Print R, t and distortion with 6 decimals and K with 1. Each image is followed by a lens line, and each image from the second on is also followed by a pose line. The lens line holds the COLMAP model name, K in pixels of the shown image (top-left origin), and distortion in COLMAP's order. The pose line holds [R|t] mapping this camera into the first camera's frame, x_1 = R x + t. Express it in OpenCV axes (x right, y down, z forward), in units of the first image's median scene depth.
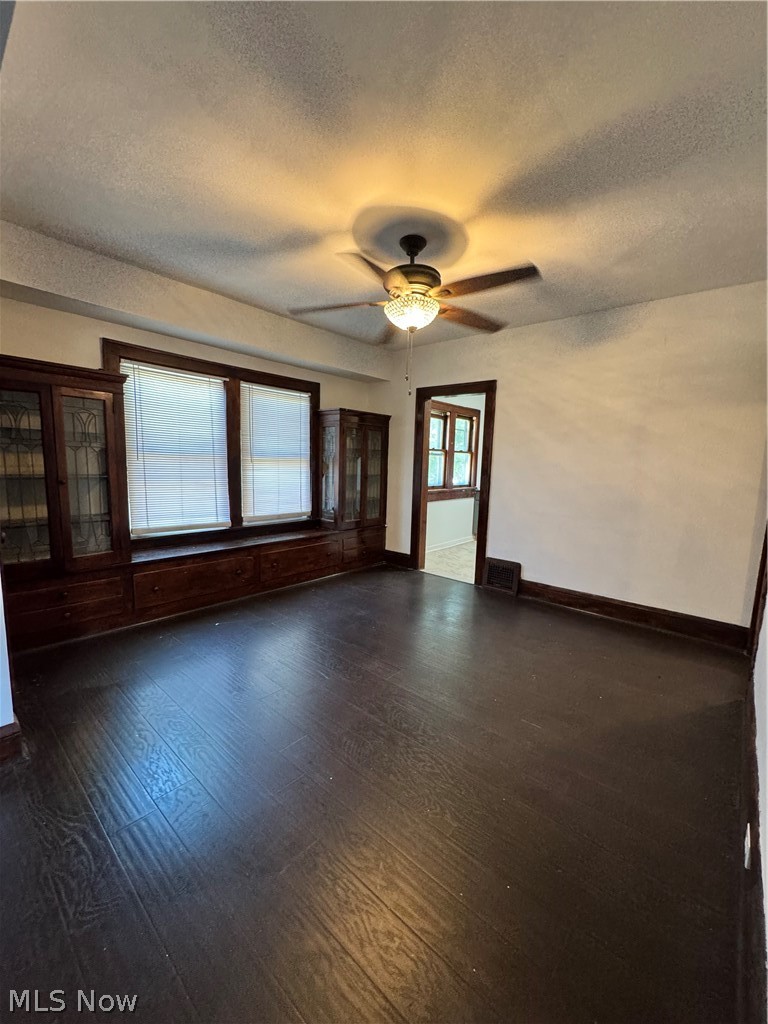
lens RADIAL K [[408.8, 0, 384.0], [0, 408.8, 512.0], [0, 0, 1]] dist [-0.000507, 0.000079]
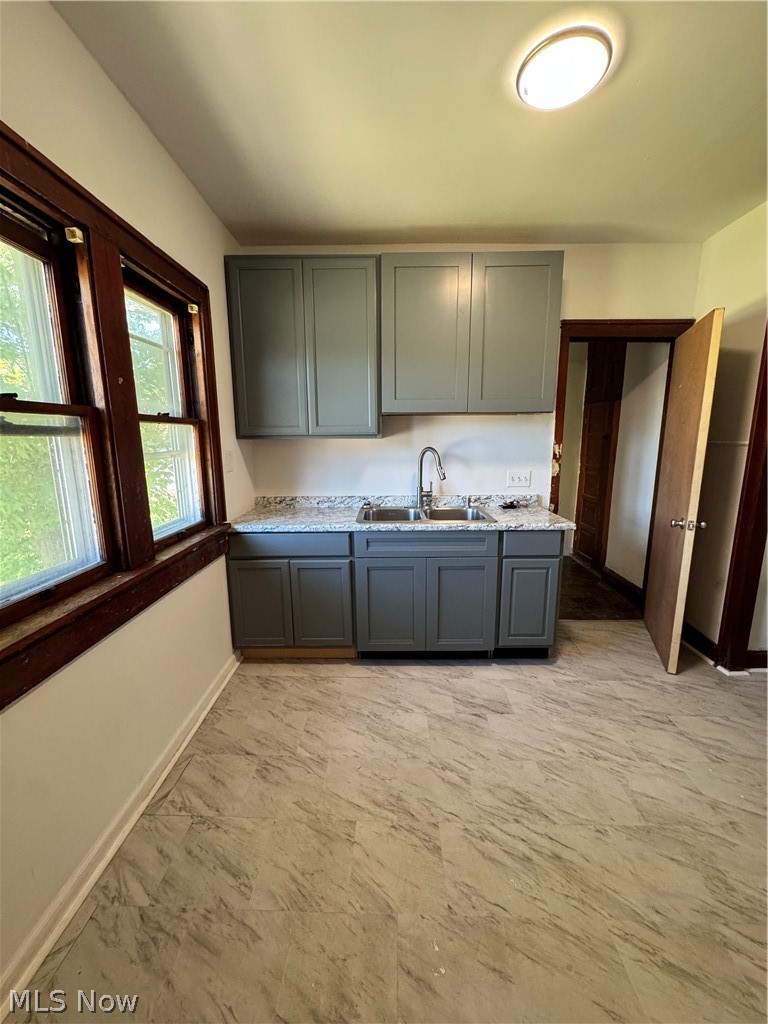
lens RADIAL K [[408.8, 0, 384.0], [0, 408.8, 512.0], [0, 0, 1]] dist [-0.000507, 0.000079]
pose [[0.756335, -0.153627, 0.635890, 0.157518], [0.110741, 0.988073, 0.106996, -0.134329], [-0.644743, -0.010506, 0.764327, 0.949970]]
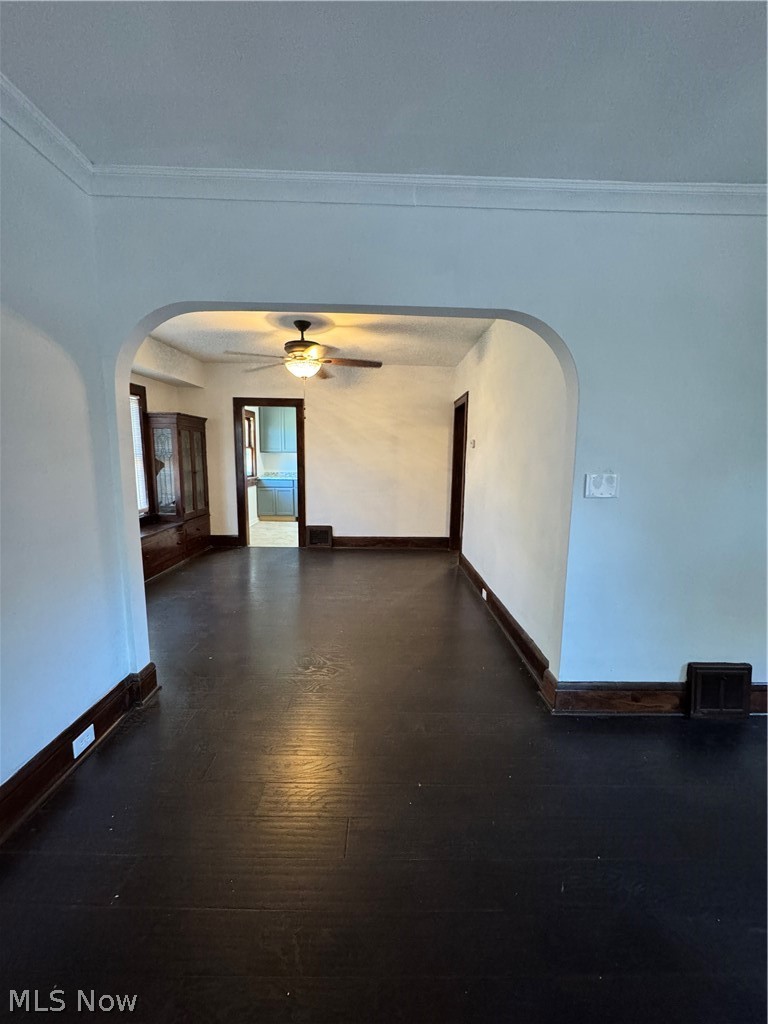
lens RADIAL K [[408.8, 0, 384.0], [0, 408.8, 512.0], [0, 0, 1]] dist [-0.000507, 0.000079]
pose [[0.753714, -0.112142, 0.647564, -0.405869], [0.092925, 0.993620, 0.063912, -0.000512], [-0.650599, 0.012004, 0.759326, -0.208657]]
